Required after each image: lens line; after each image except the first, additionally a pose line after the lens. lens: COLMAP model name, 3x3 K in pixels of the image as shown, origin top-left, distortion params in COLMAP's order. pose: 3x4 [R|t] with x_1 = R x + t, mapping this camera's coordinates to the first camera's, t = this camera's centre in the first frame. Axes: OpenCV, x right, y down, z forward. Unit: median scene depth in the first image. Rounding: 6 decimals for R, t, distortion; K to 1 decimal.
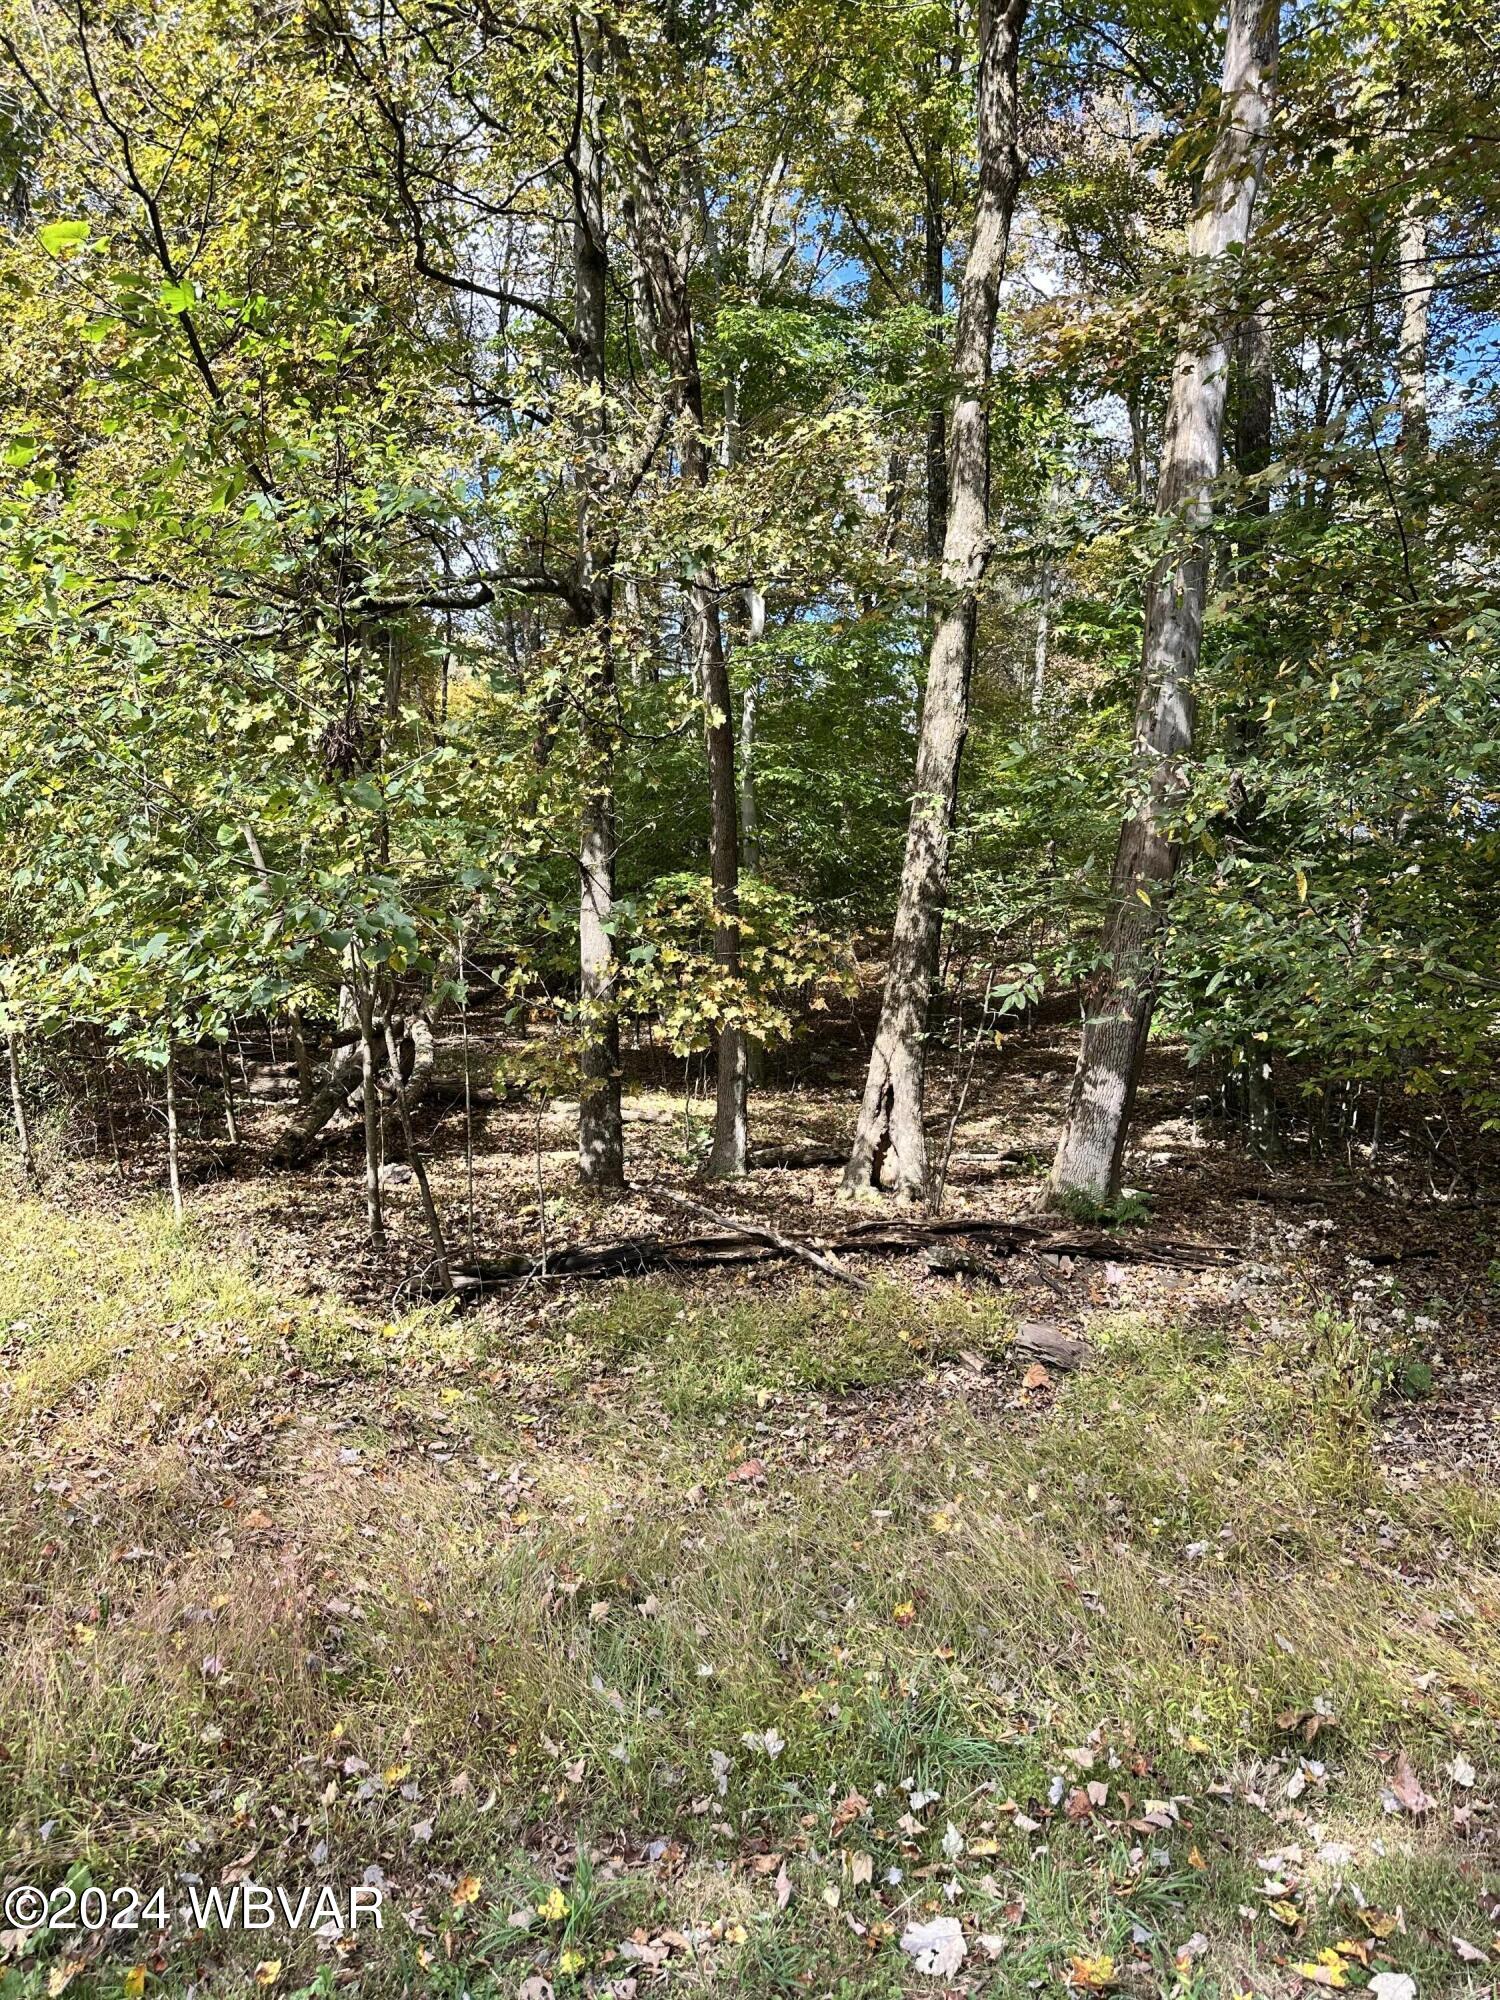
lens RADIAL K [[1325.4, 0, 751.3], [0, 1325.4, 1006.3], [0, 0, 1]] dist [-0.007083, -0.008563]
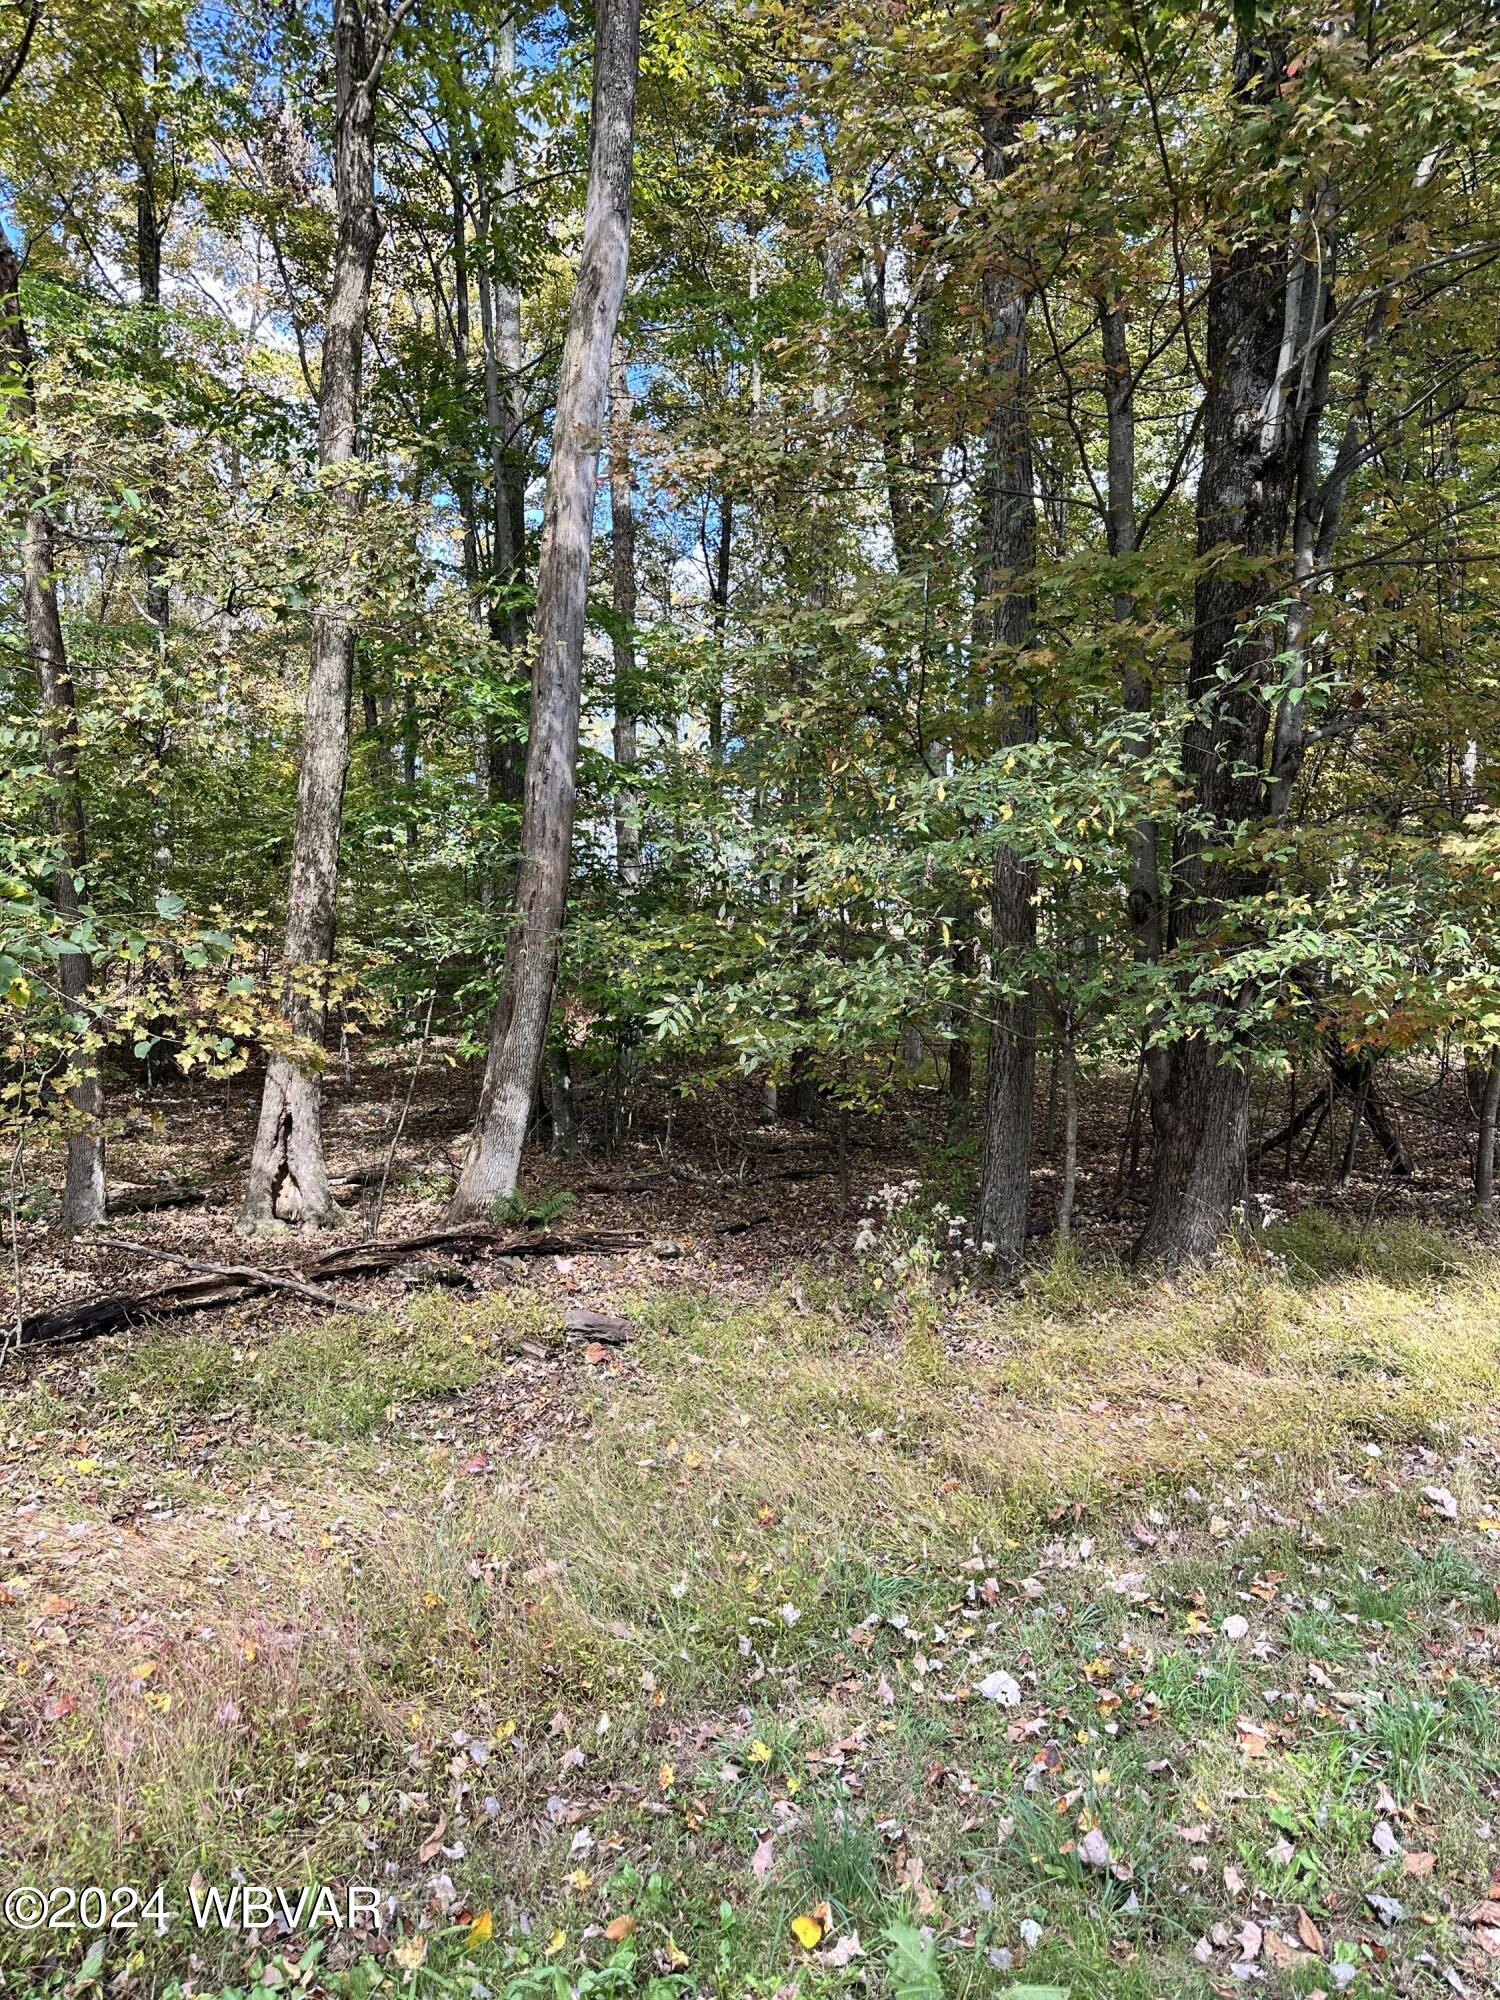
lens RADIAL K [[1325.4, 0, 762.2], [0, 1325.4, 998.9], [0, 0, 1]] dist [-0.007083, -0.008563]
pose [[0.780121, -0.008026, 0.625577, -0.241508], [0.023690, 0.999580, -0.016718, -0.001435], [-0.625180, 0.027862, 0.779983, 0.008249]]
